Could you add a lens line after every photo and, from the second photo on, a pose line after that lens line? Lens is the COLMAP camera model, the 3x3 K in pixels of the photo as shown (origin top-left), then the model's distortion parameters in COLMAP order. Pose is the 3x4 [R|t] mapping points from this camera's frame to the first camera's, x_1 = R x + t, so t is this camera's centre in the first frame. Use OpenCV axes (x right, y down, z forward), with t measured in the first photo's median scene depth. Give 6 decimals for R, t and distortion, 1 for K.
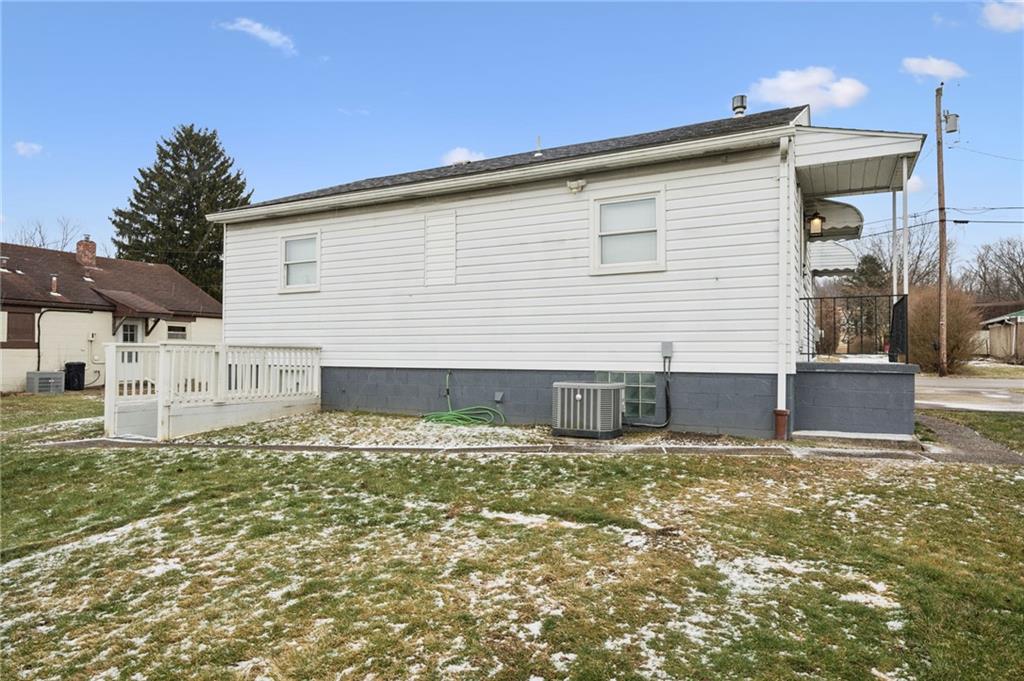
lens RADIAL K [[472.1, 0, 512.0], [0, 472.1, 340.5], [0, 0, 1]] dist [-0.000389, 0.000005]
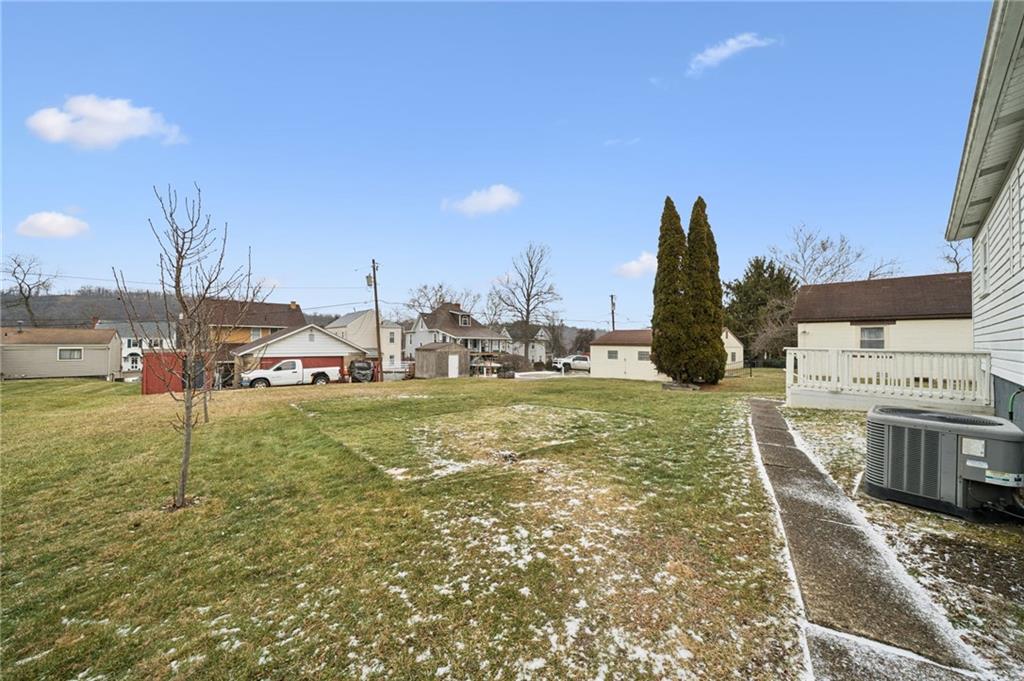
lens RADIAL K [[349.7, 0, 512.6], [0, 349.7, 345.9], [0, 0, 1]] dist [-0.007447, -0.000137]
pose [[-0.254278, -0.003174, -0.967126, 1.662124], [0.006788, 0.999964, -0.005066, 0.041693], [0.967107, -0.007853, -0.254247, 1.501143]]
